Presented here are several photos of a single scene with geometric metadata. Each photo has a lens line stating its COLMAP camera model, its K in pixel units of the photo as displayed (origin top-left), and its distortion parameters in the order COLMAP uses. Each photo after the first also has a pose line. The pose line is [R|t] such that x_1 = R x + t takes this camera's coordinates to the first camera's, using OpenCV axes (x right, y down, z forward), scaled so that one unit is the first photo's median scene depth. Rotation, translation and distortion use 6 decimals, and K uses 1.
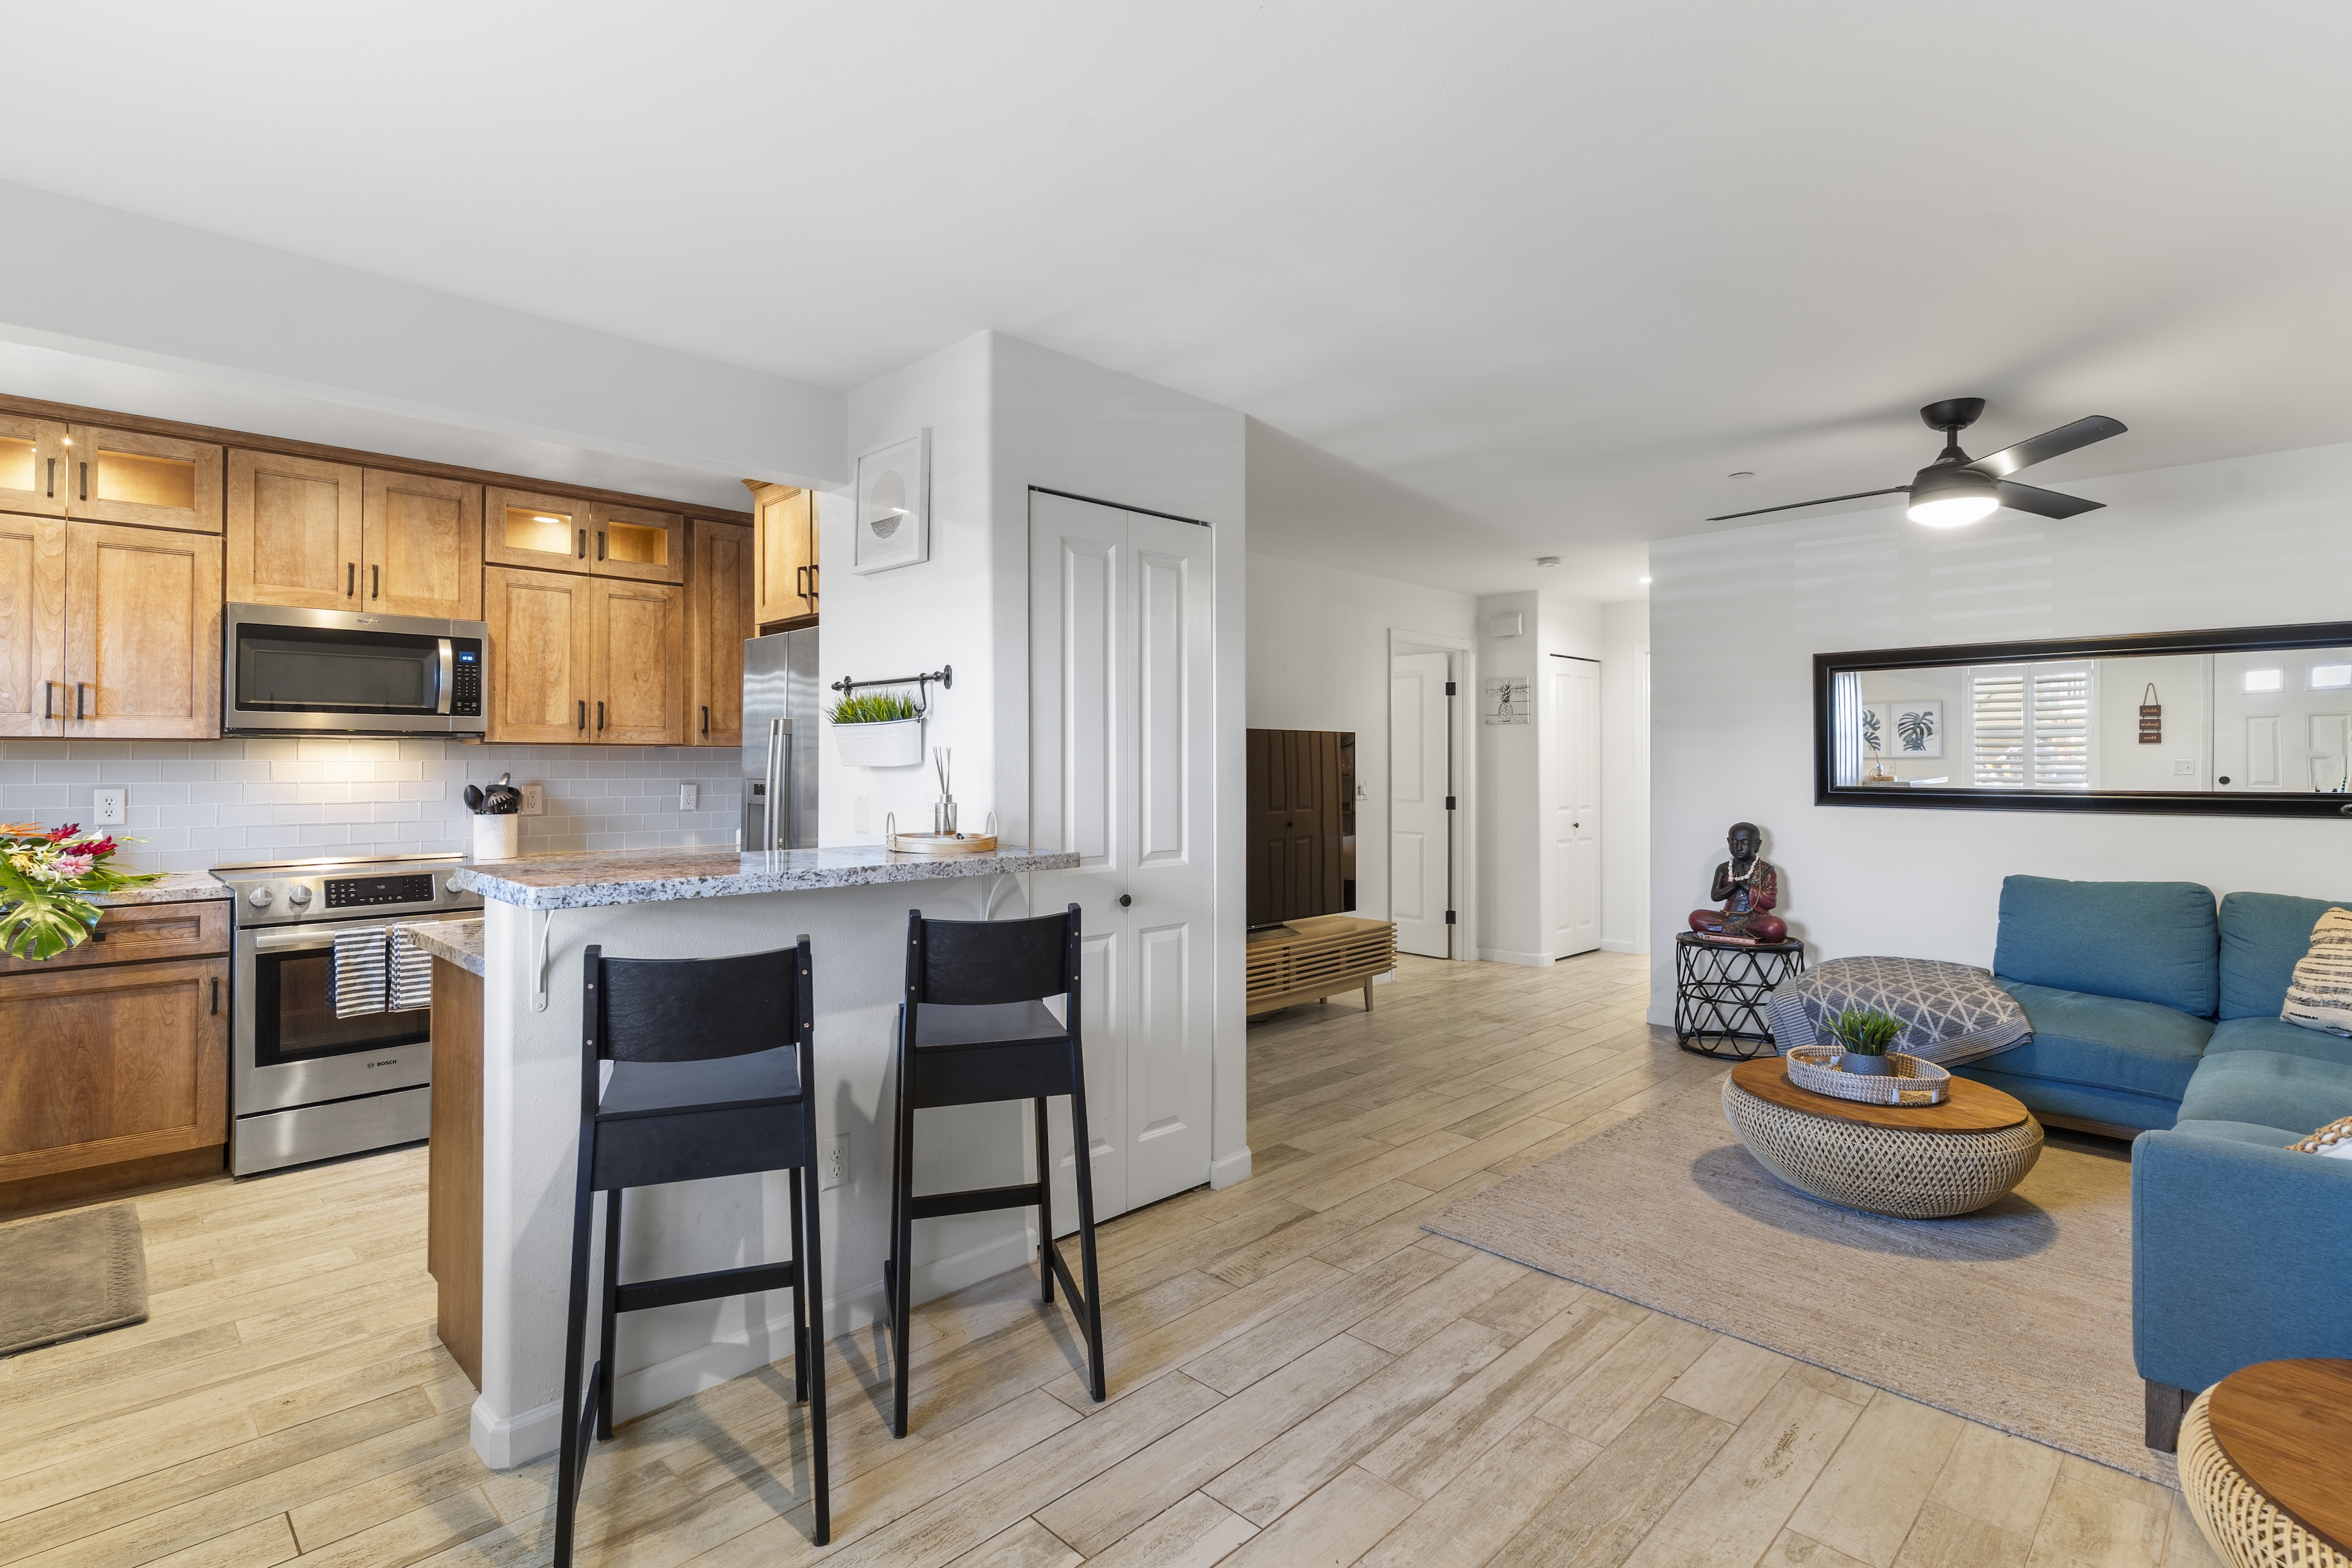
lens RADIAL K [[1129.1, 0, 1156.2], [0, 1129.1, 747.6], [0, 0, 1]] dist [0.002991, -0.000731]
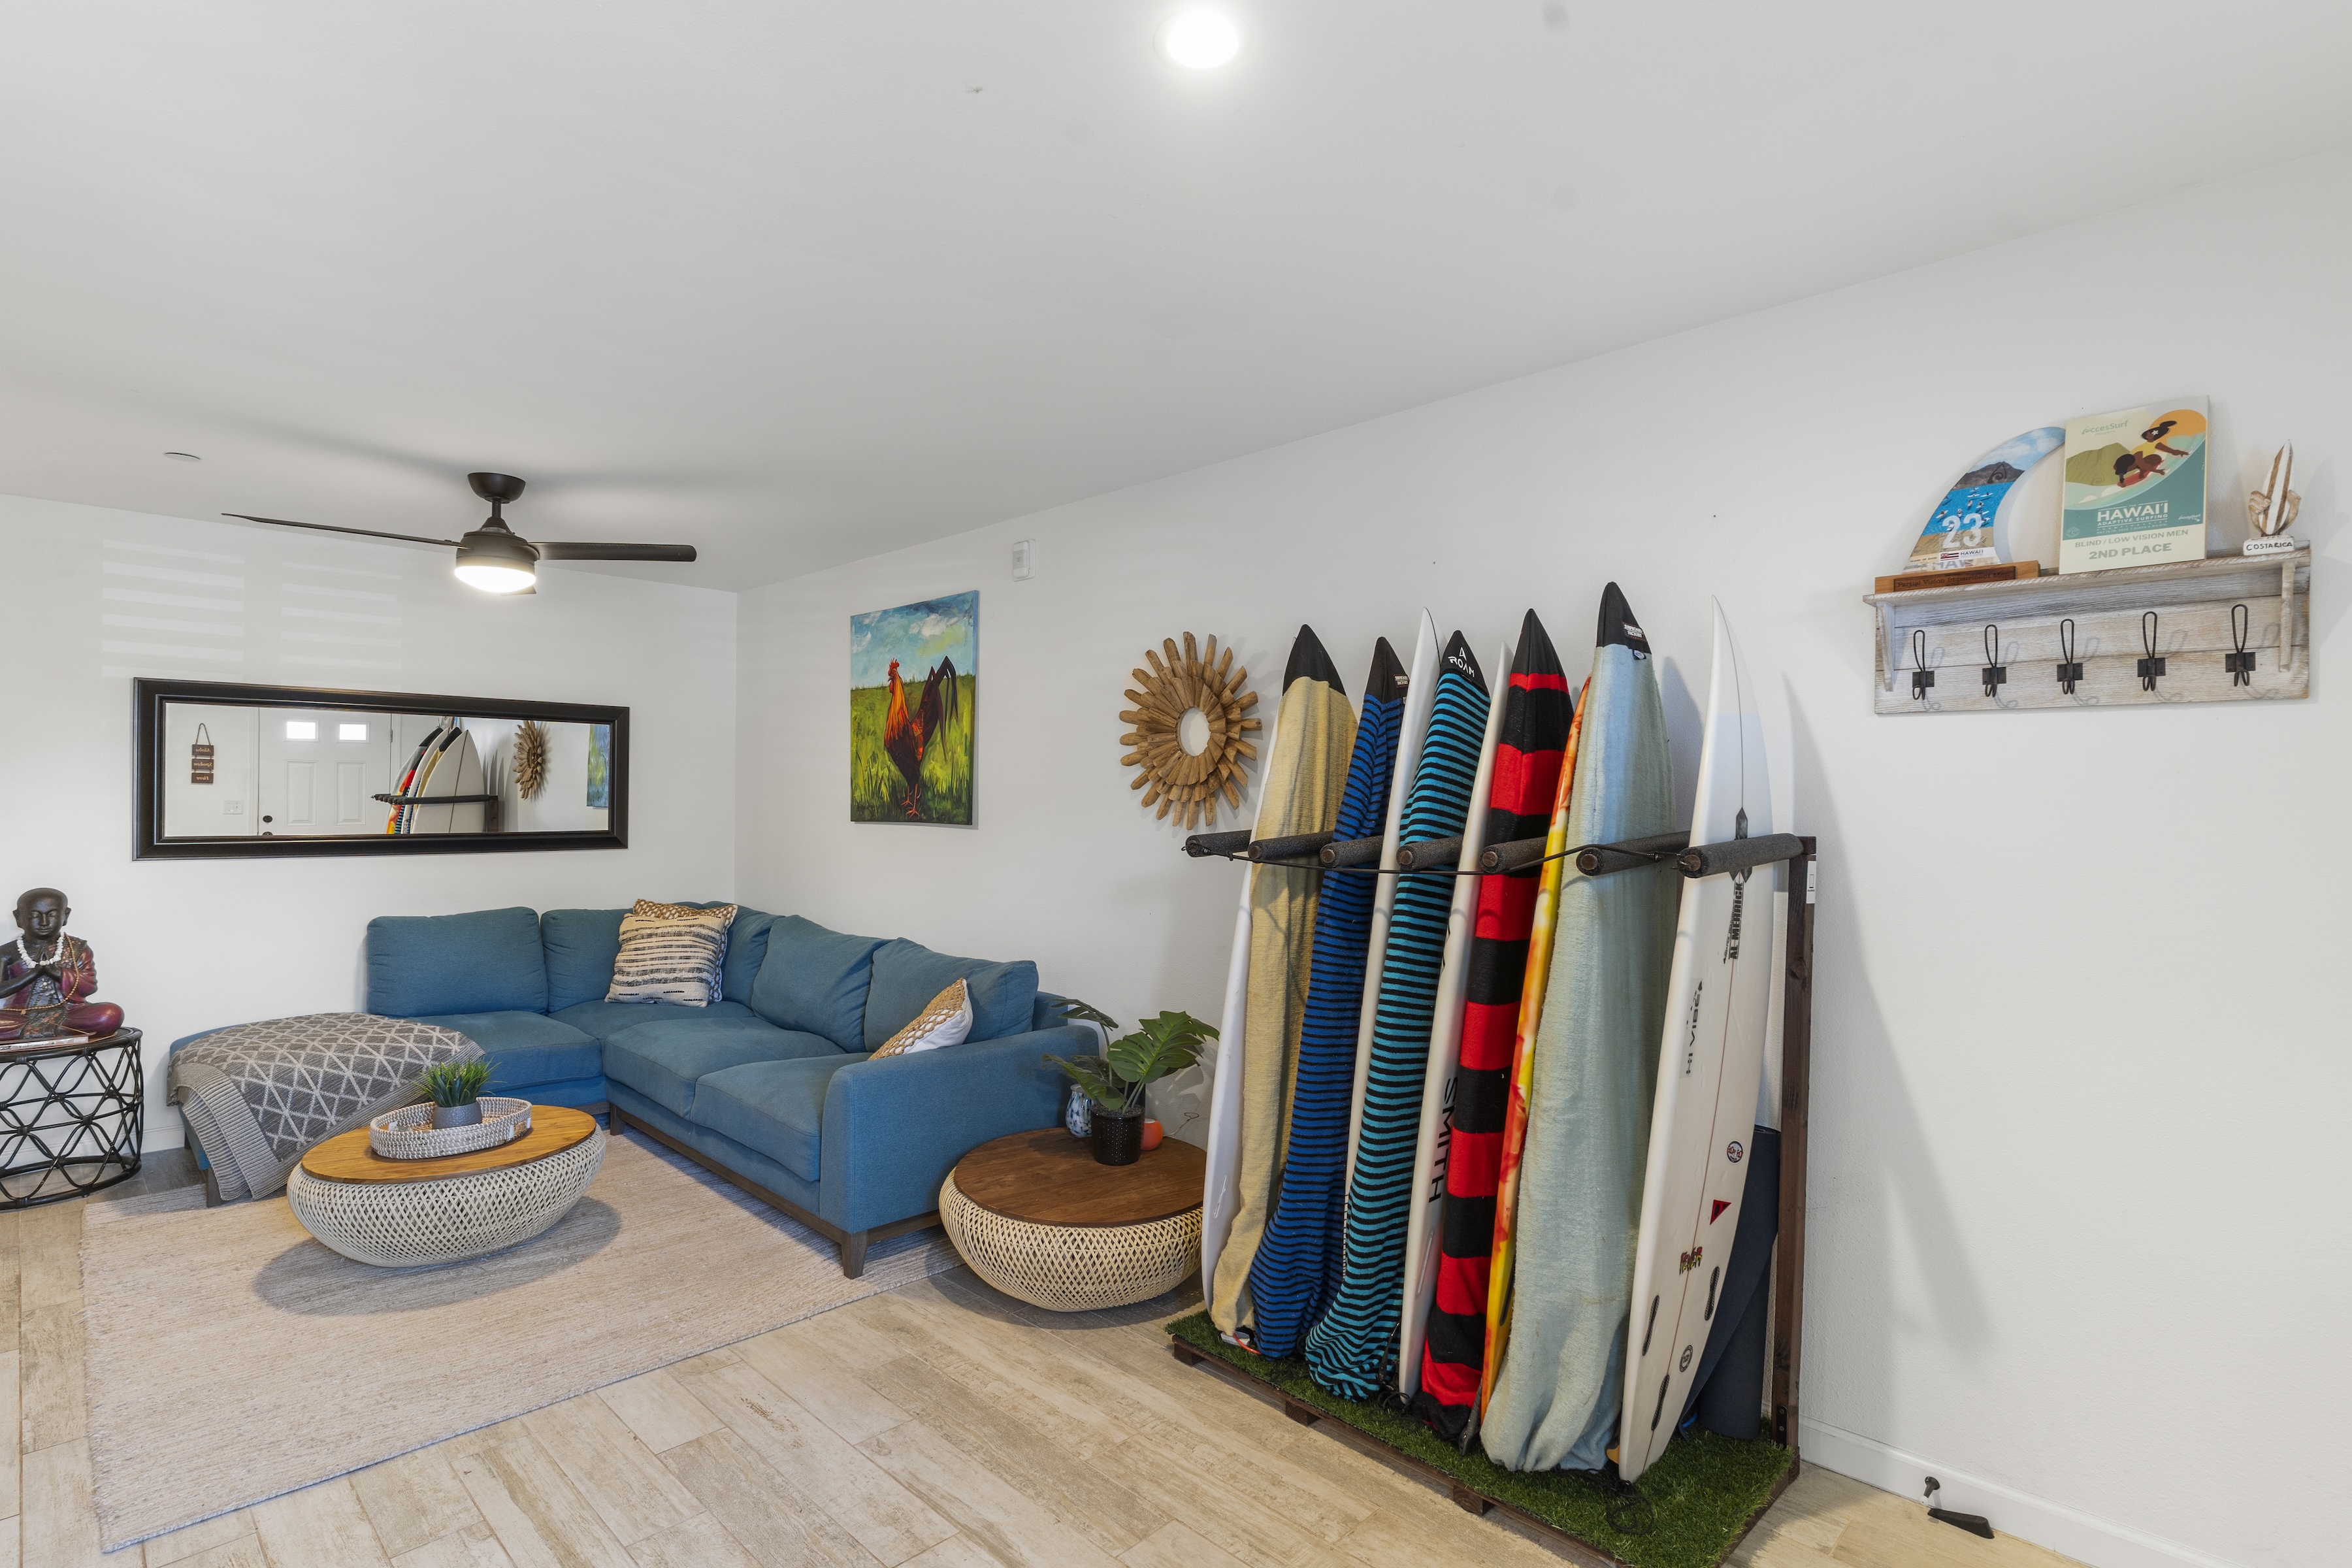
lens RADIAL K [[1129.1, 0, 1169.4], [0, 1129.1, 798.7], [0, 0, 1]] dist [0.002991, -0.000731]
pose [[-0.017428, 0.001187, 0.999847, -0.352514], [-0.019631, 0.999806, -0.001529, -0.010438], [-0.999655, -0.019655, -0.017401, 0.355040]]
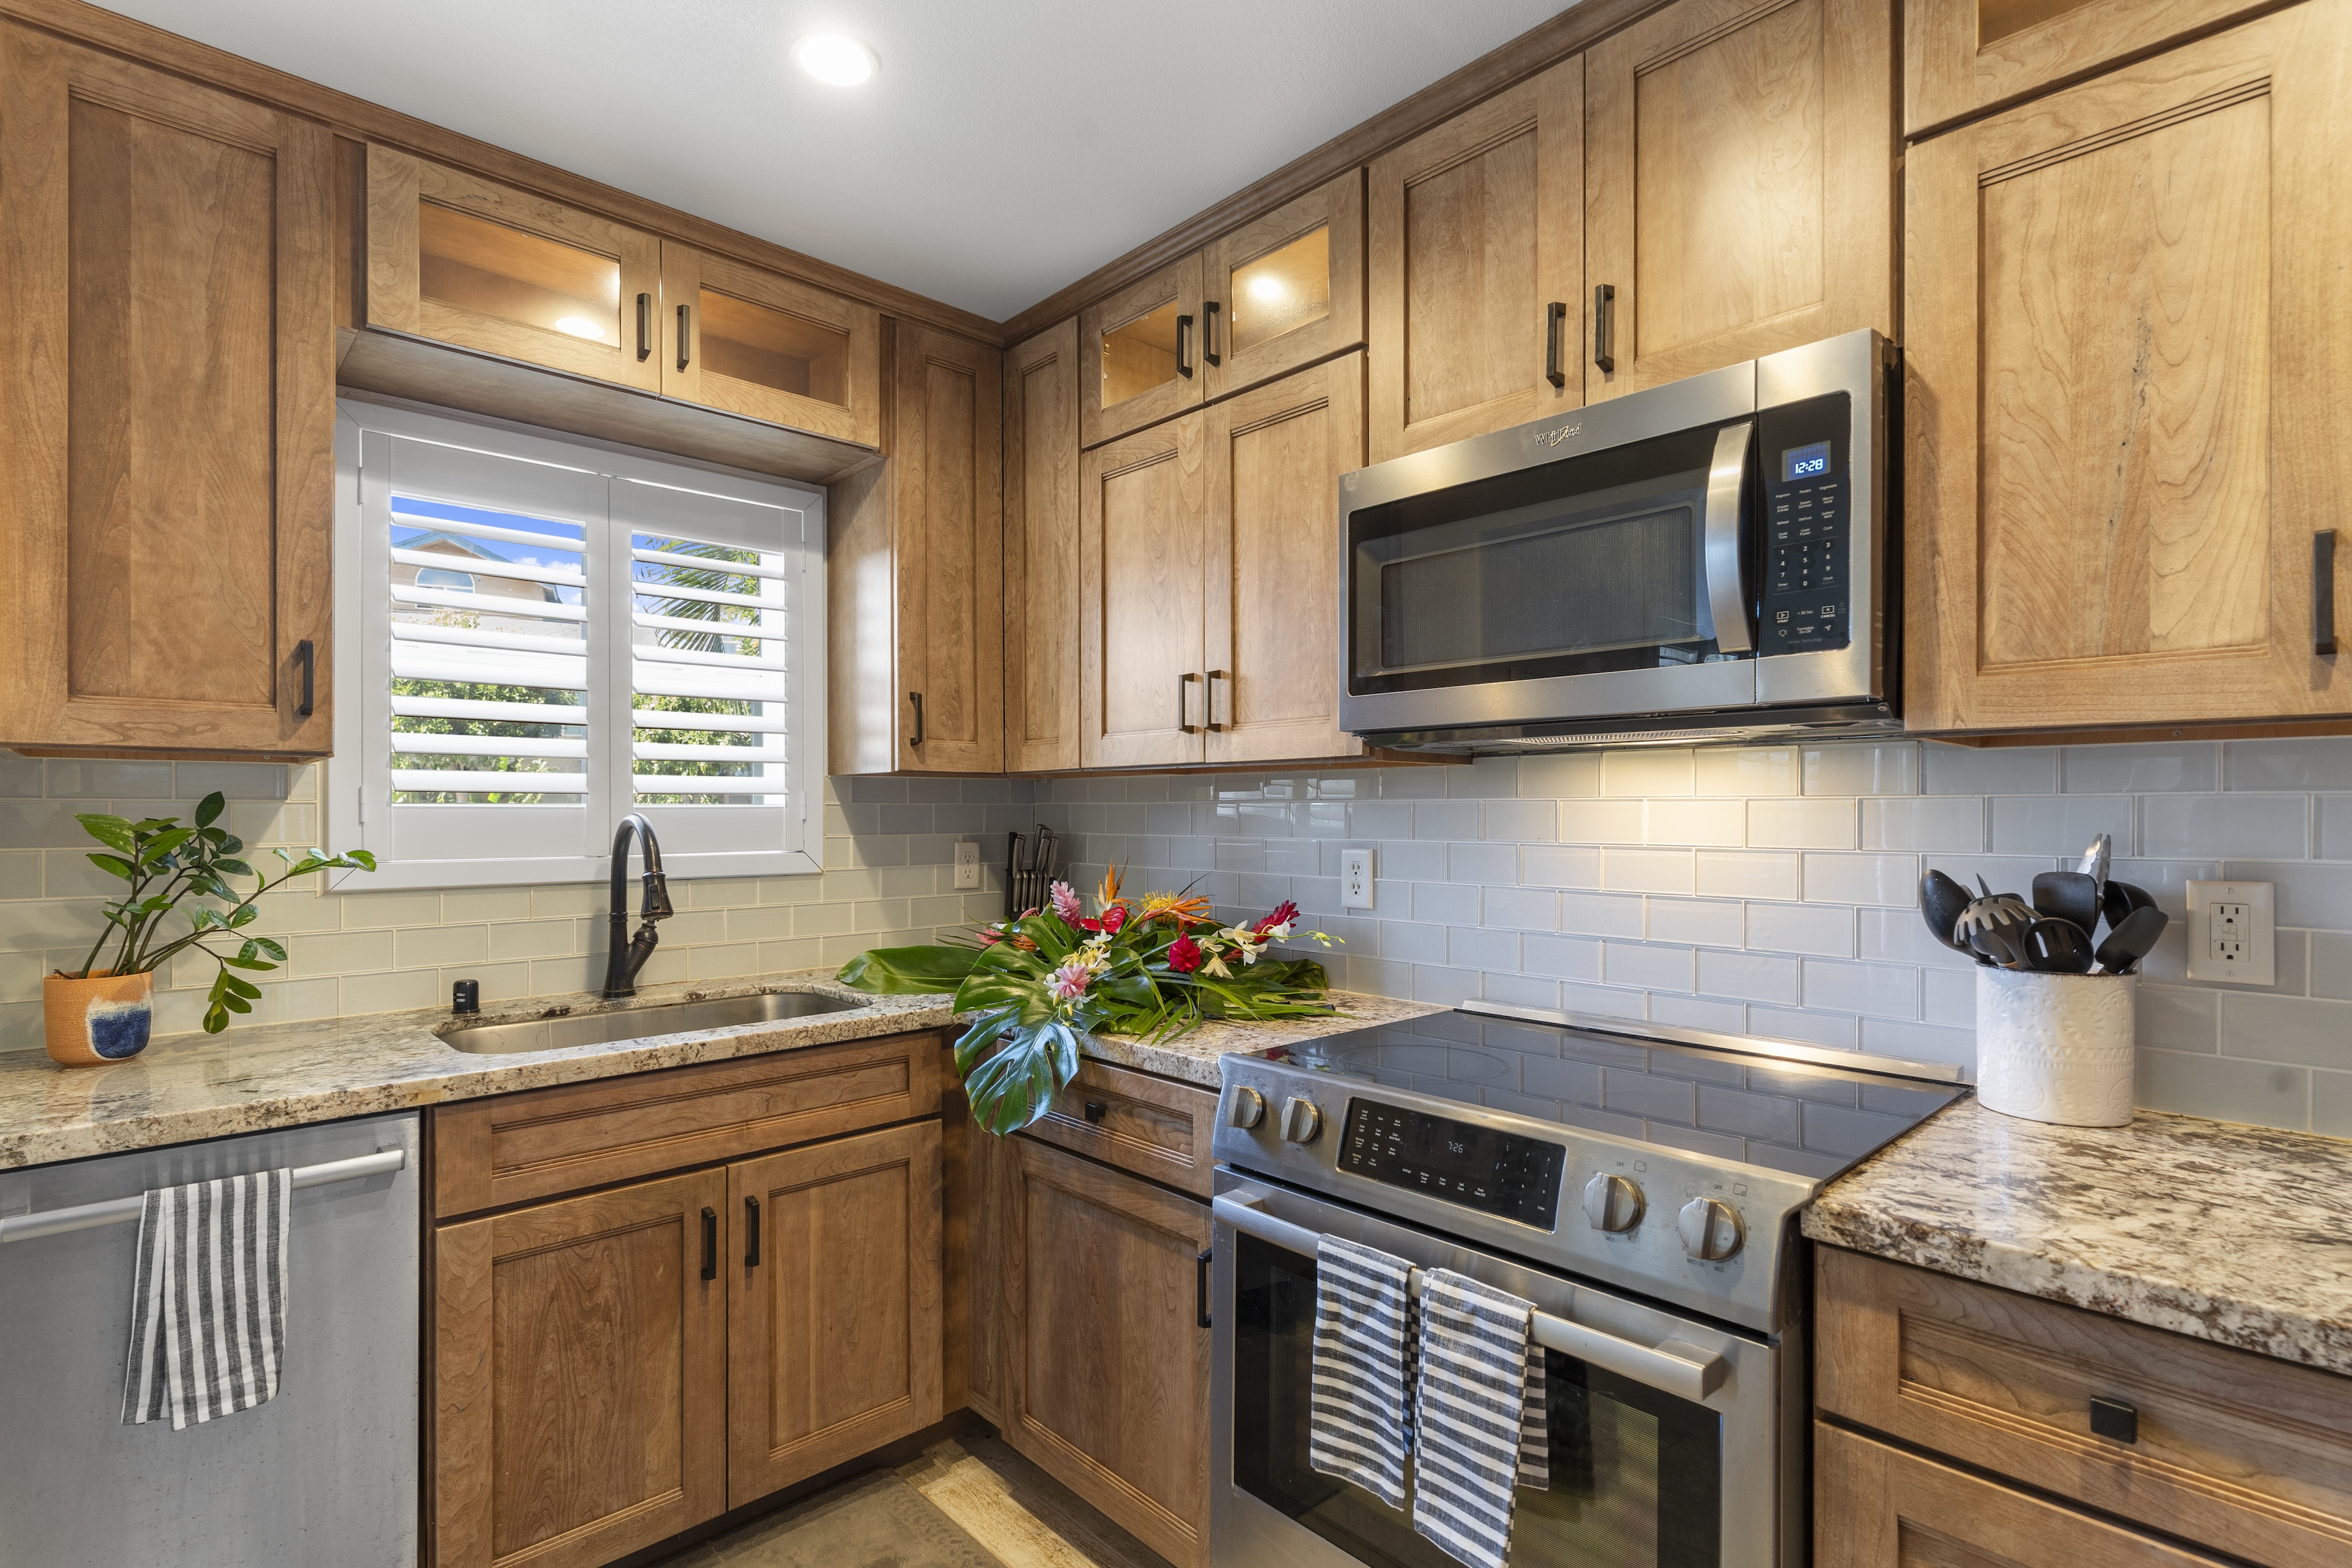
lens RADIAL K [[1129.1, 0, 1177.5], [0, 1129.1, 813.9], [0, 0, 1]] dist [0.002991, -0.000731]
pose [[-0.020890, 0.005930, -0.999764, -0.329095], [0.016711, 0.999845, 0.005581, 0.013770], [0.999642, -0.016590, -0.020986, 0.932469]]
